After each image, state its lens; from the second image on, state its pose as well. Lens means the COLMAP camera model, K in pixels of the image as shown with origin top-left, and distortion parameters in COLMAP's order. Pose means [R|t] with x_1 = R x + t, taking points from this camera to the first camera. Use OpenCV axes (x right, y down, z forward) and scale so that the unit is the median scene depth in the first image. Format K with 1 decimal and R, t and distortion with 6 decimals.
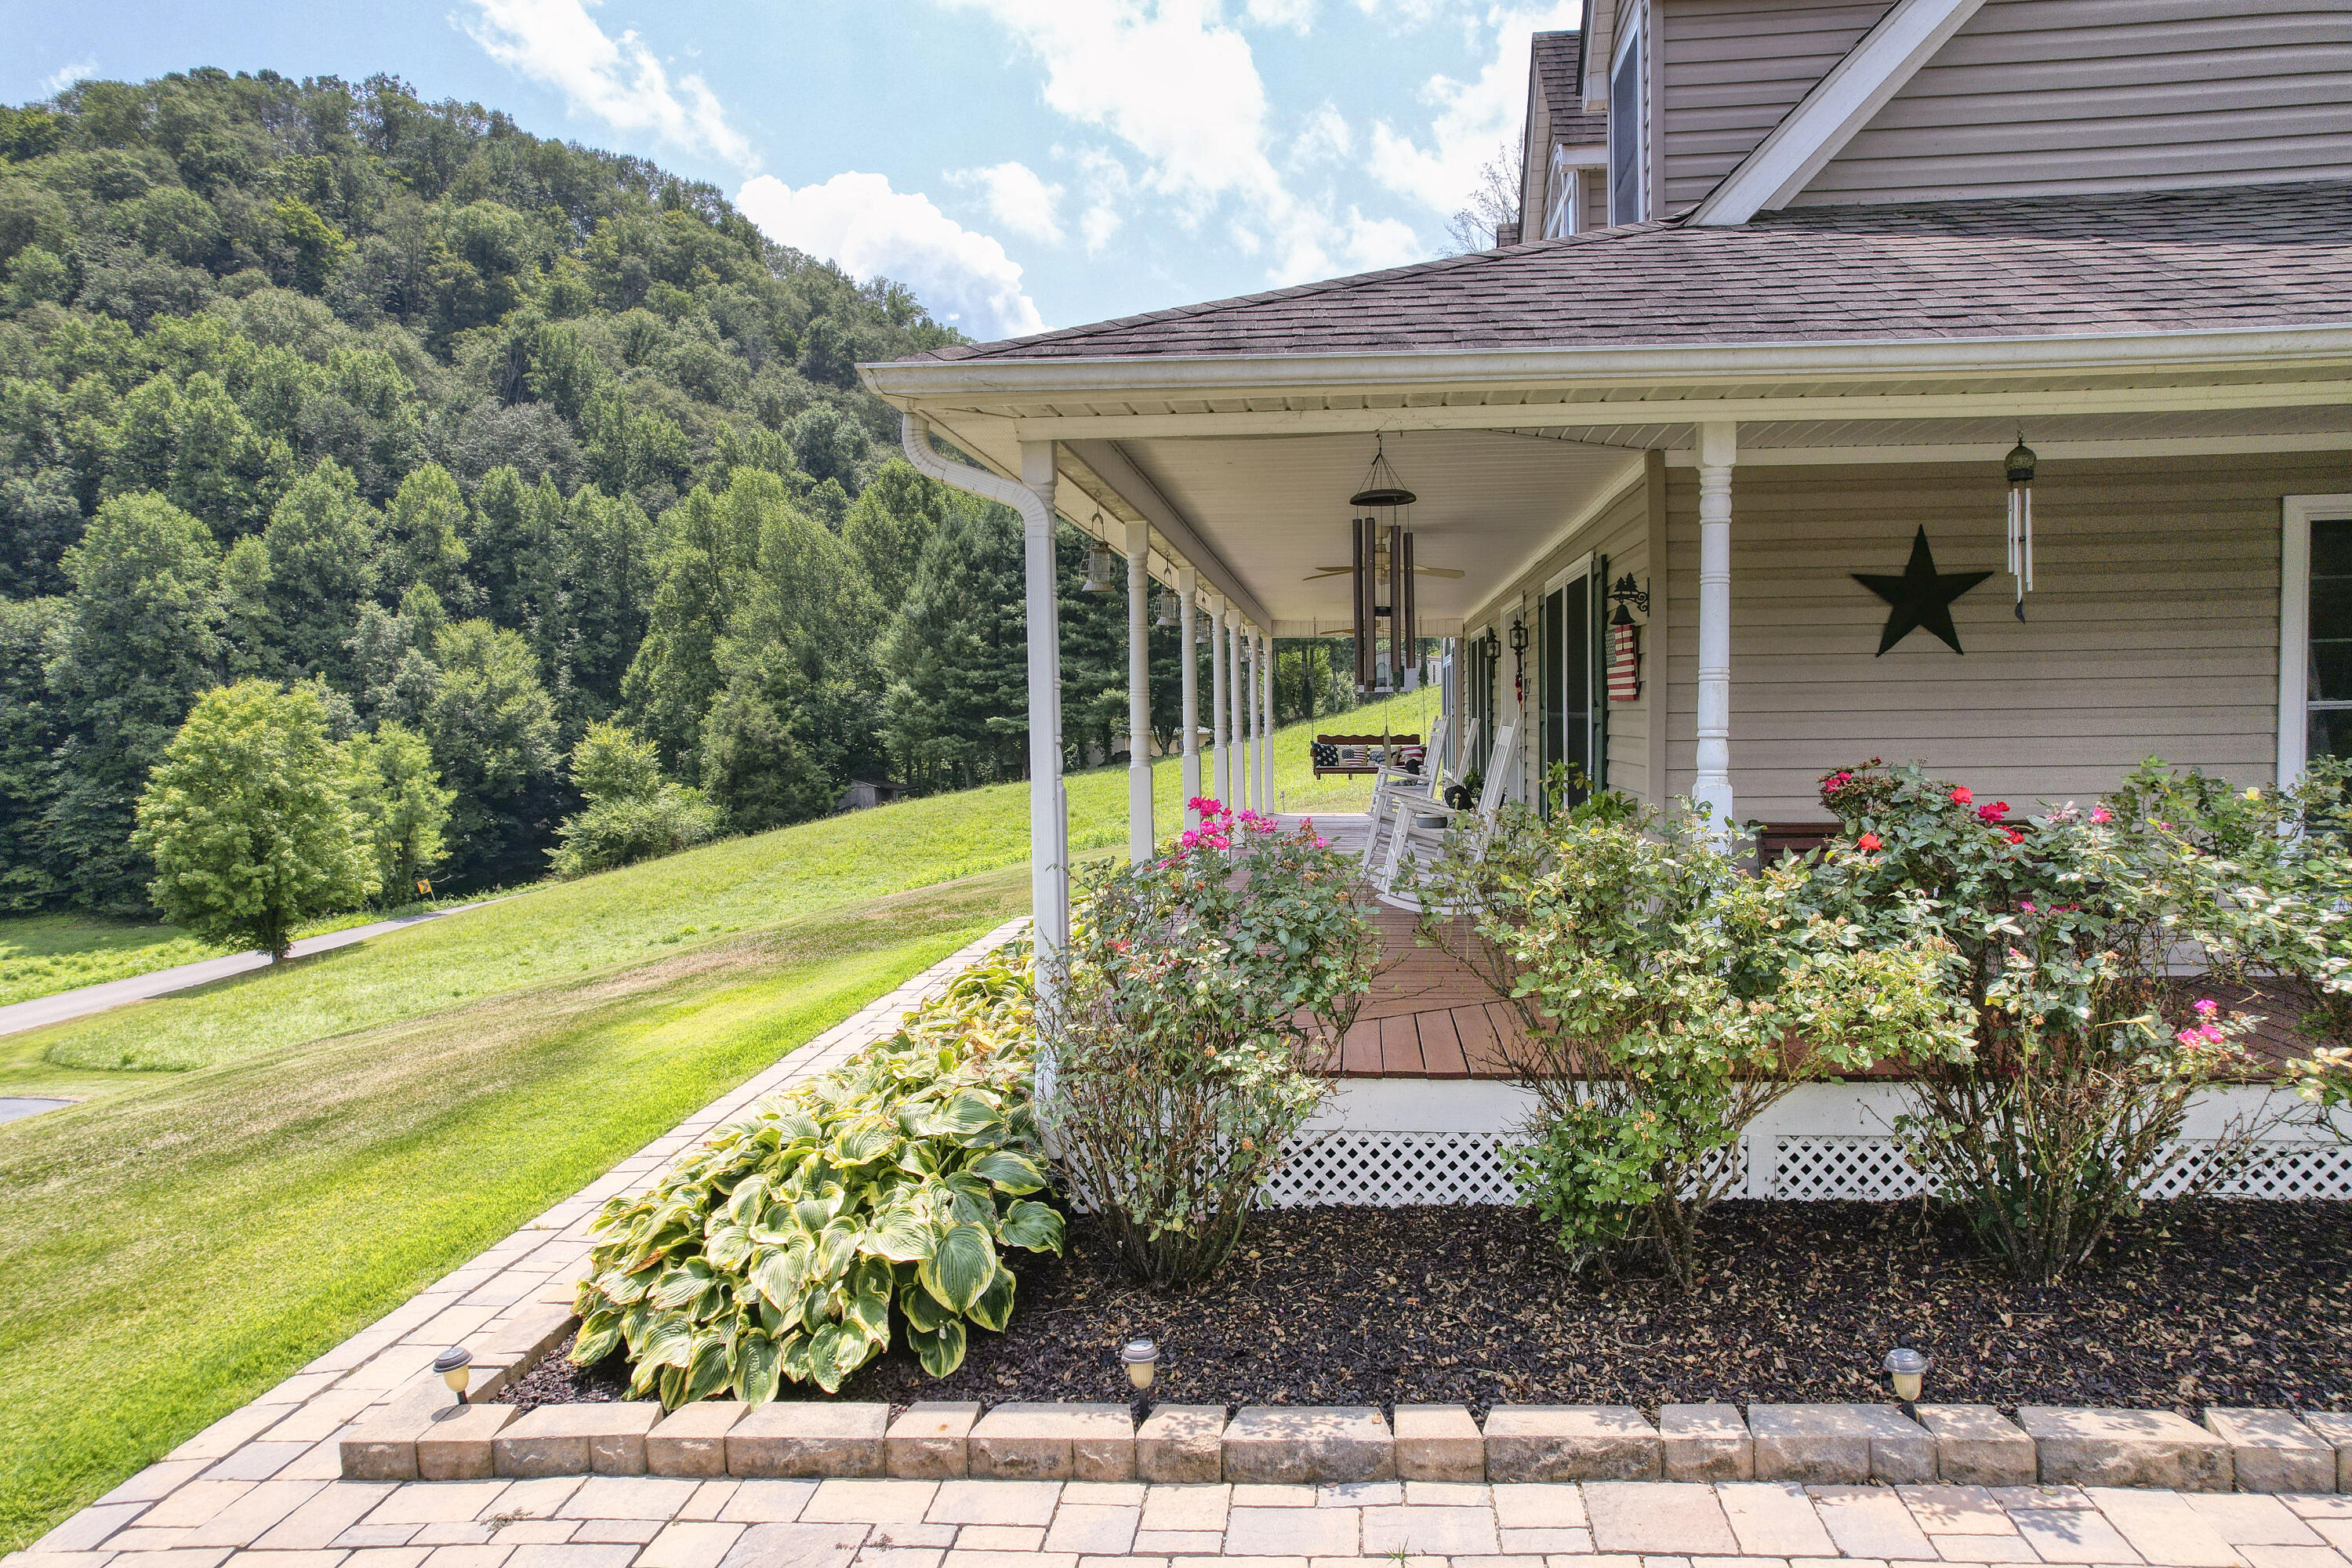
lens RADIAL K [[1520.3, 0, 1189.9], [0, 1520.3, 793.5], [0, 0, 1]] dist [-0.091898, 0.086903]
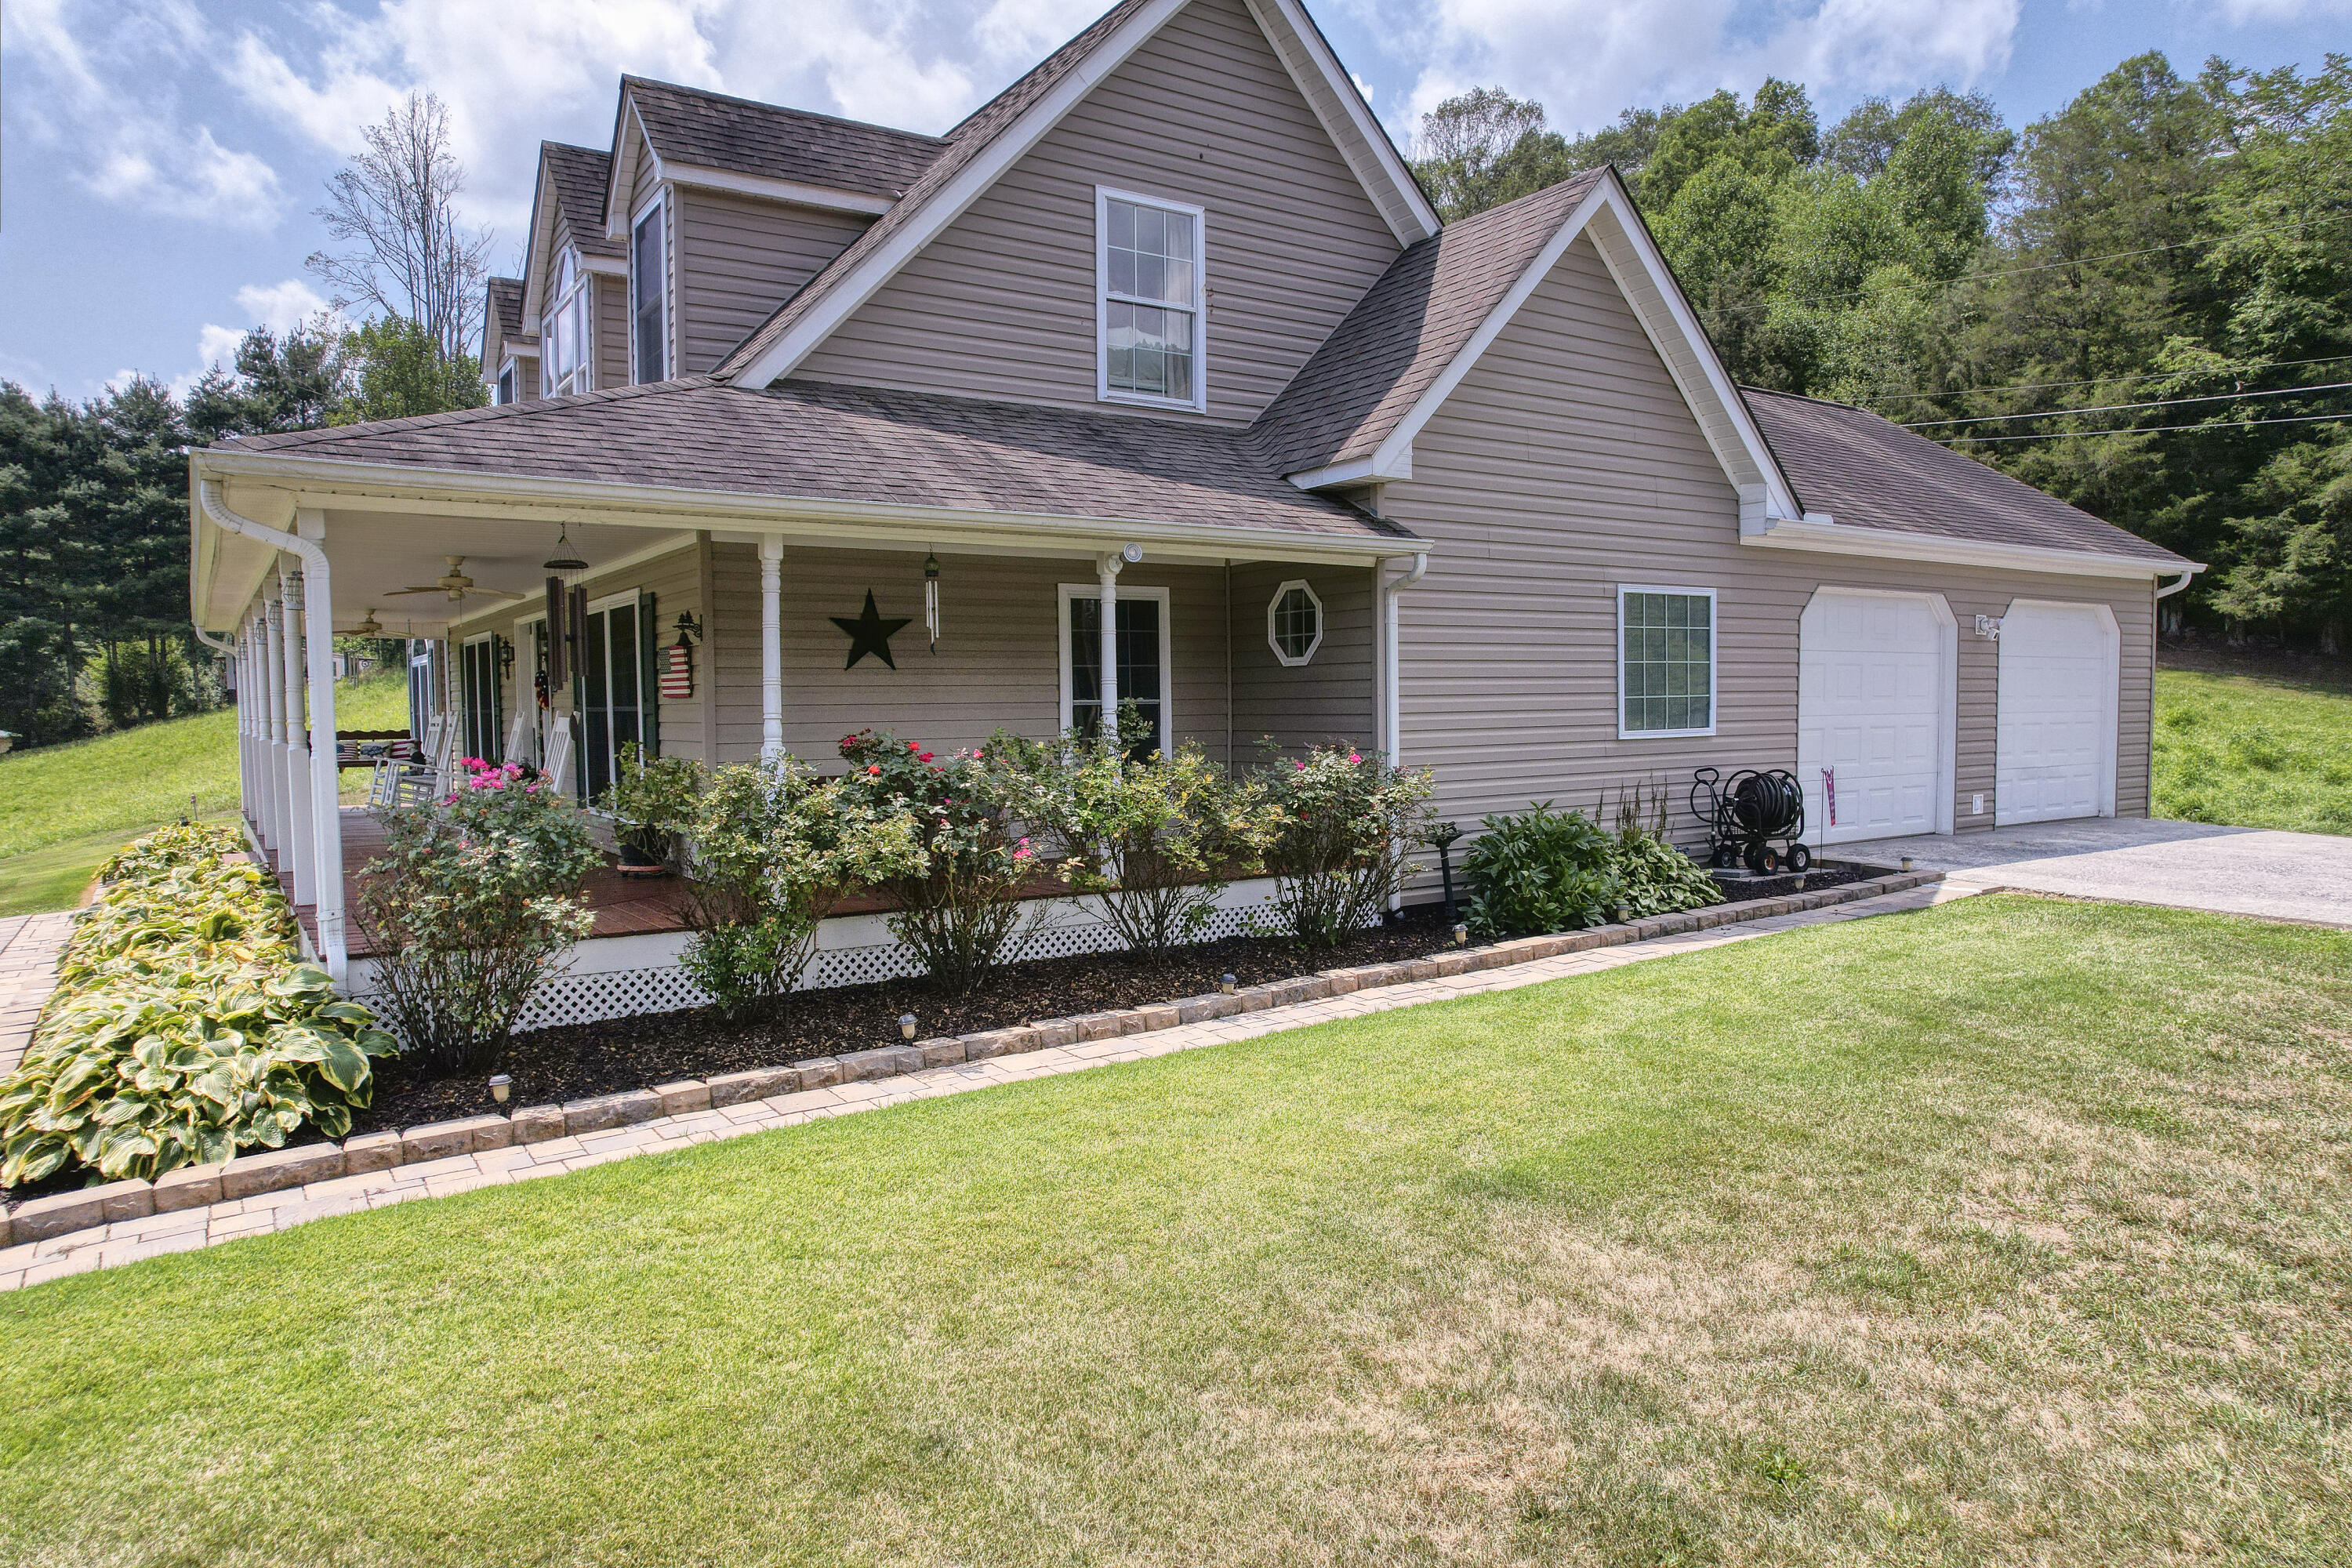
lens RADIAL K [[1520.3, 0, 1189.9], [0, 1520.3, 793.5], [0, 0, 1]] dist [-0.091898, 0.086903]
pose [[0.764552, -0.031525, 0.643791, -0.015611], [0.032360, 0.999421, 0.010510, 0.001768], [-0.643750, 0.012797, 0.765129, -0.023966]]
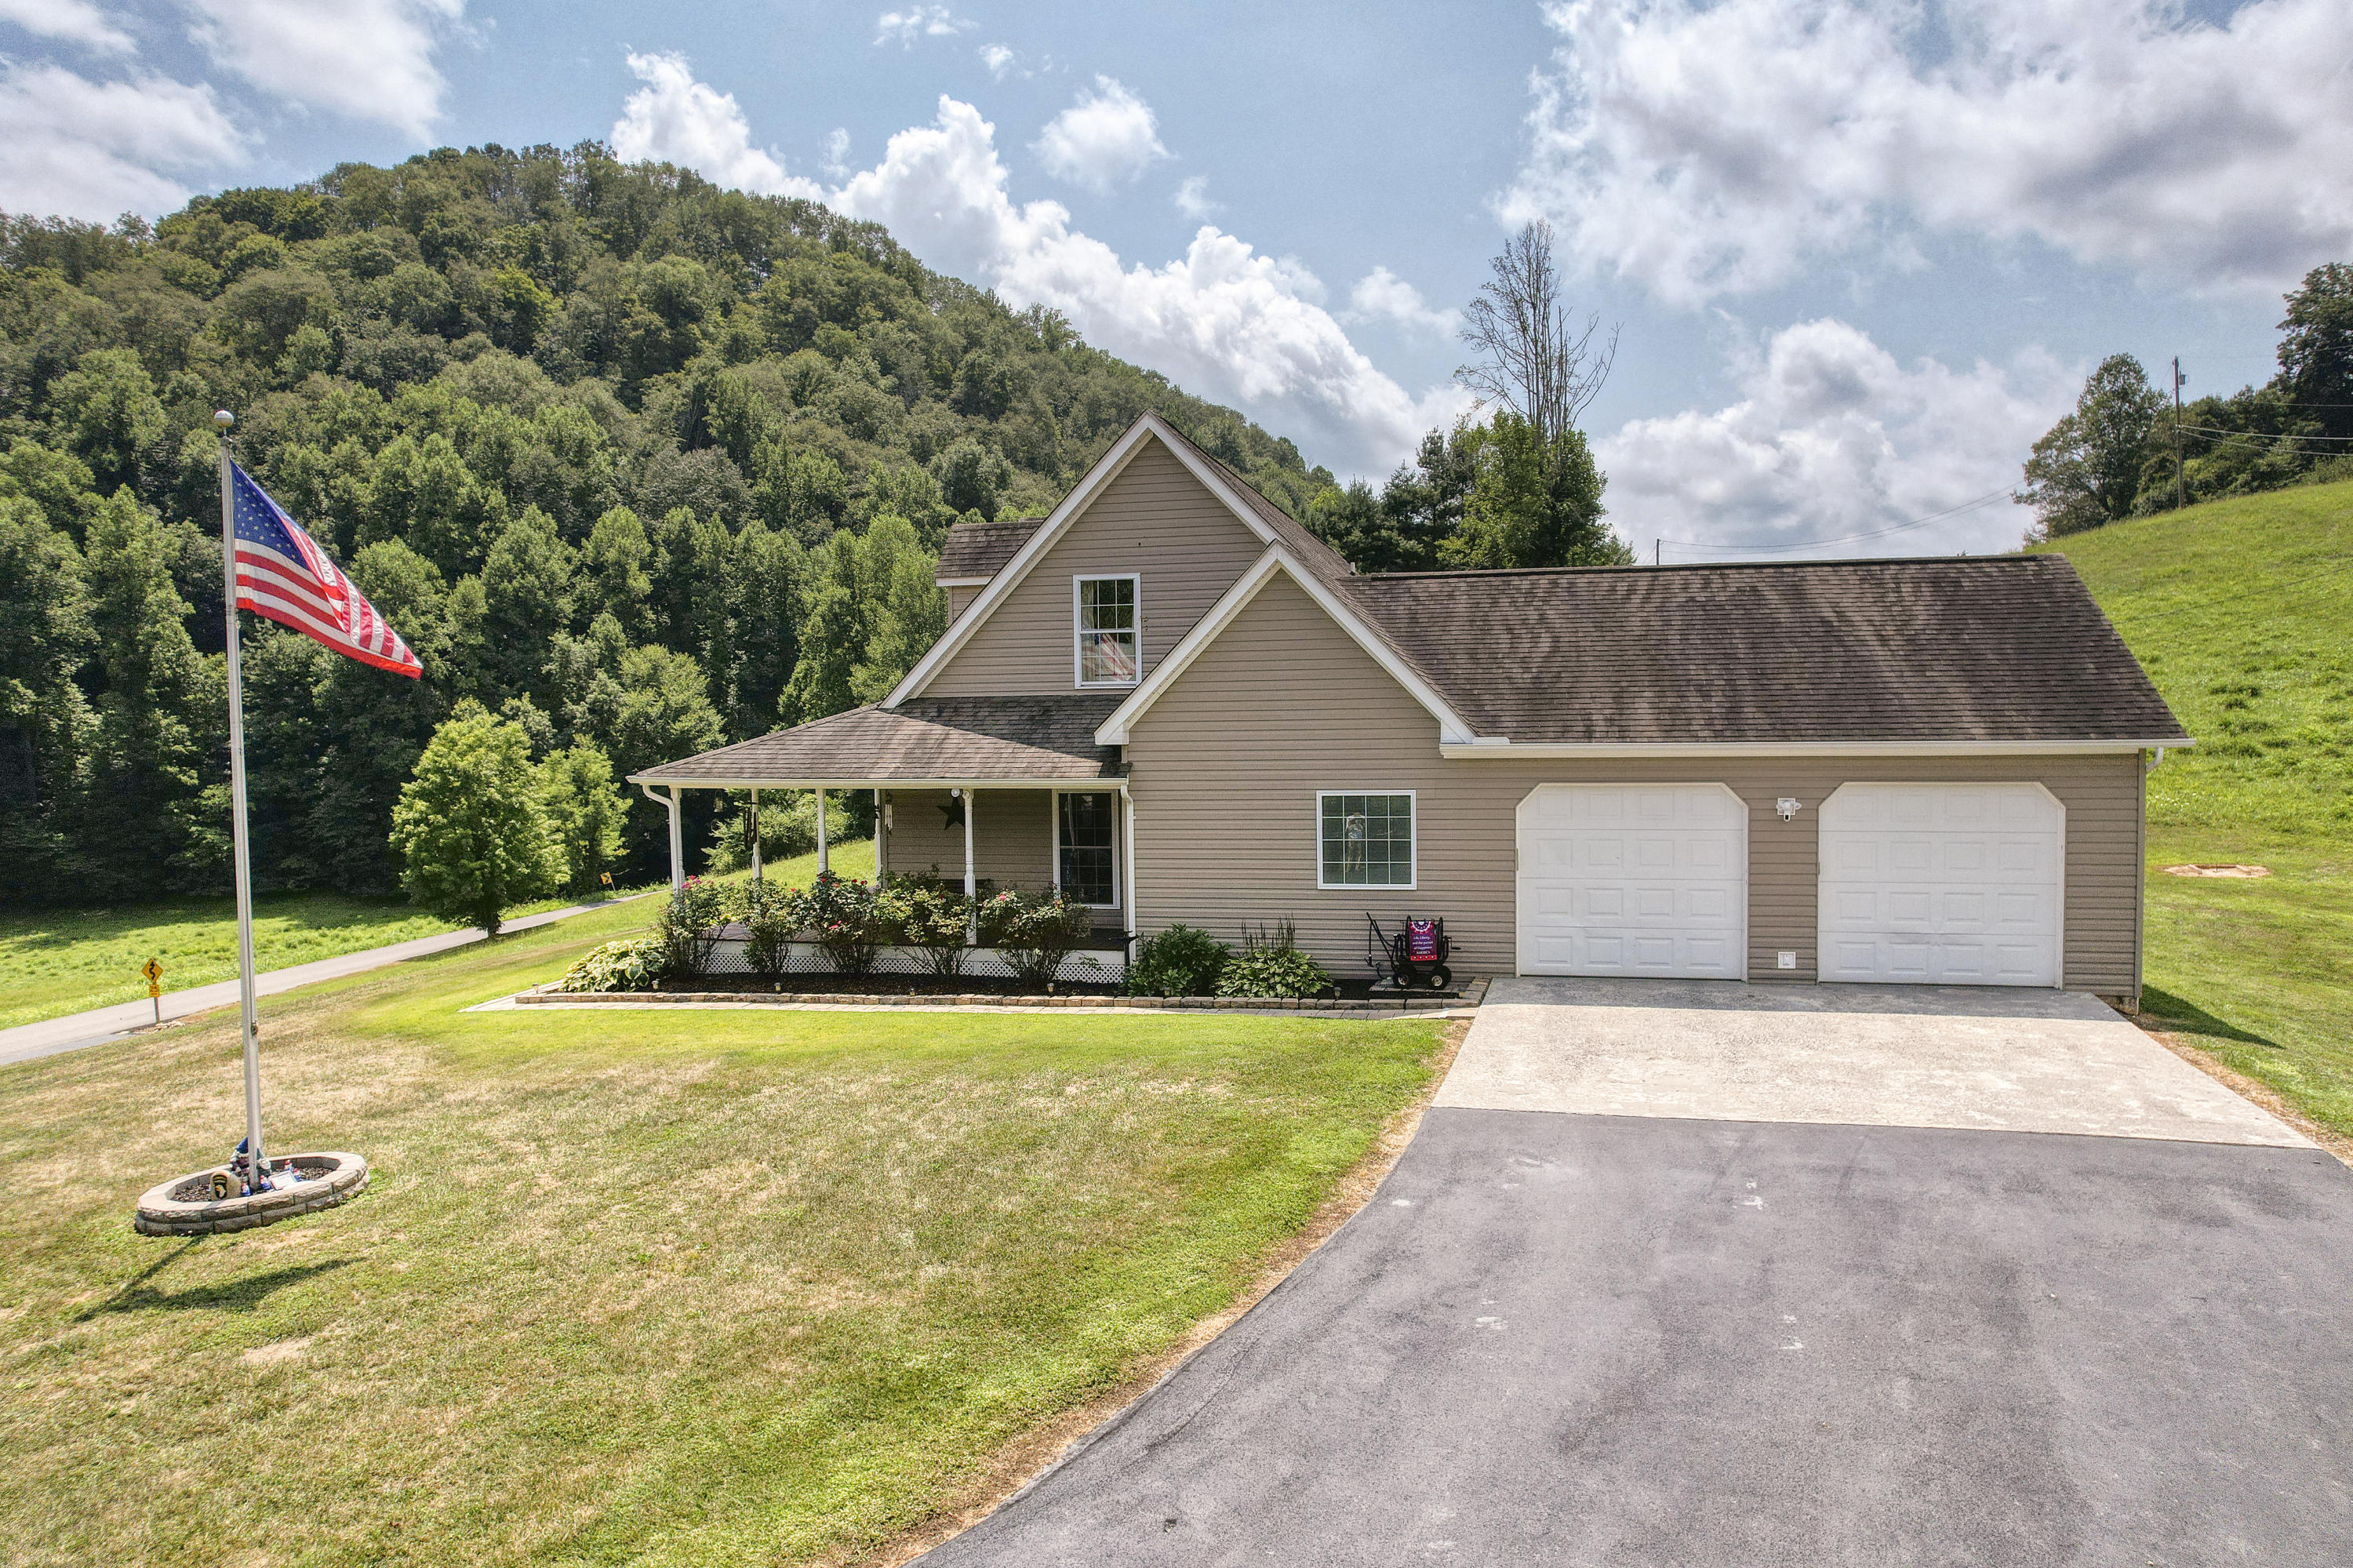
lens RADIAL K [[1531.7, 0, 1176.5], [0, 1531.7, 784.0], [0, 0, 1]] dist [-0.071380, 0.055471]
pose [[0.992387, 0.009697, -0.122779, 0.071721], [-0.010439, 0.999931, -0.005400, -0.009306], [0.122718, 0.006640, 0.992419, -0.121813]]
